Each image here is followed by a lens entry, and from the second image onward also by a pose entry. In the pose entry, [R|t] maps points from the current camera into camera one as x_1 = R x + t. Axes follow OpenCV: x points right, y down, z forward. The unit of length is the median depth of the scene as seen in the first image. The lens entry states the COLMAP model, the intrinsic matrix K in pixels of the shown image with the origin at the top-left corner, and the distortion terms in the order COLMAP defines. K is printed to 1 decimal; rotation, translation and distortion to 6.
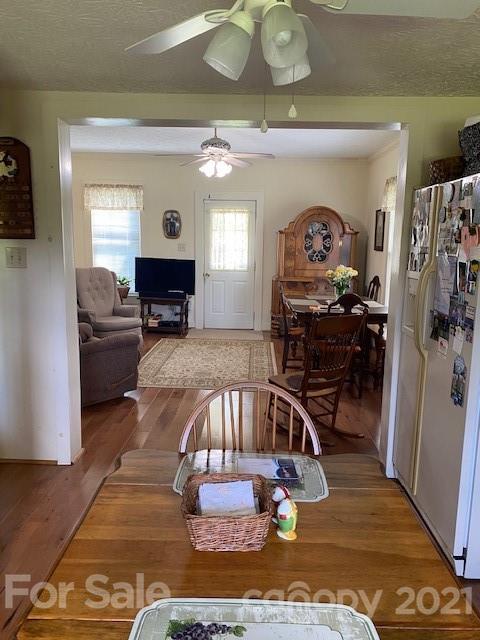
lens RADIAL K [[474.4, 0, 240.0], [0, 474.4, 320.0], [0, 0, 1]] dist [0.282865, -0.001594]
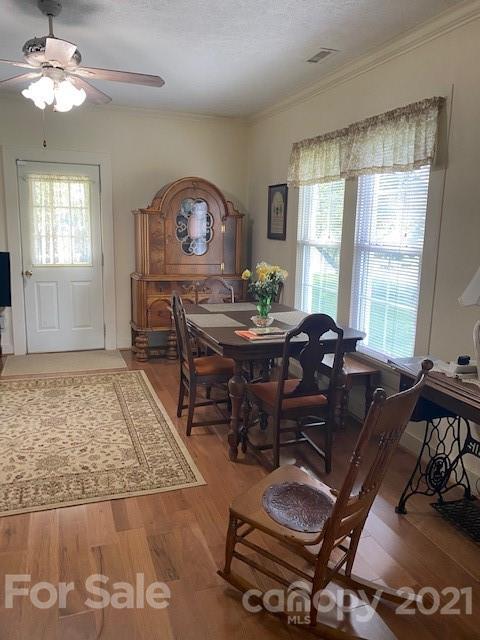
lens RADIAL K [[484.1, 0, 240.0], [0, 484.1, 320.0], [0, 0, 1]] dist [0.006442, -0.006047]
pose [[0.927265, -0.065265, 0.368672, -0.053554], [0.053386, 0.997676, 0.042342, -0.047859], [-0.370579, -0.019580, 0.928595, 0.292697]]
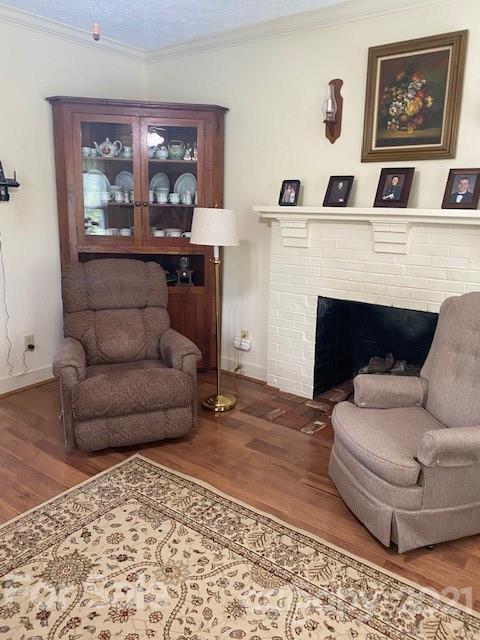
lens RADIAL K [[484.1, 0, 240.0], [0, 484.1, 320.0], [0, 0, 1]] dist [0.006442, -0.006047]
pose [[-0.569412, 0.164506, -0.805424, 0.085019], [-0.166869, 0.936243, 0.309198, -0.151263], [0.804938, 0.310461, -0.505657, 0.908301]]
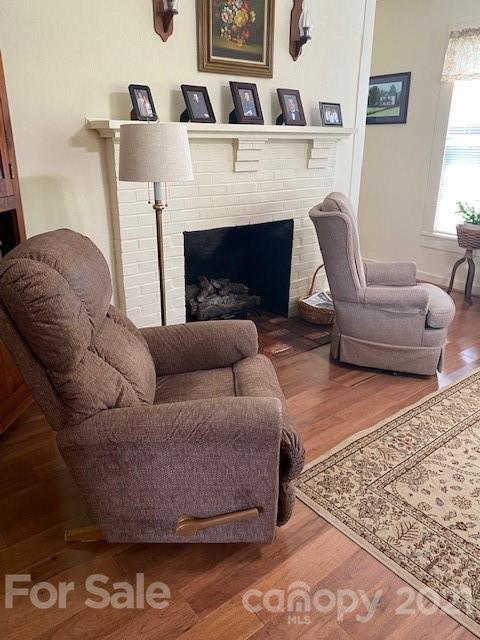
lens RADIAL K [[494.3, 0, 240.0], [0, 494.3, 320.0], [0, 0, 1]] dist [0.008429, -0.005744]
pose [[0.662646, 0.249210, -0.706254, -0.002288], [-0.122544, 0.966383, 0.226022, -0.065537], [0.738839, -0.063226, 0.670909, 0.462230]]
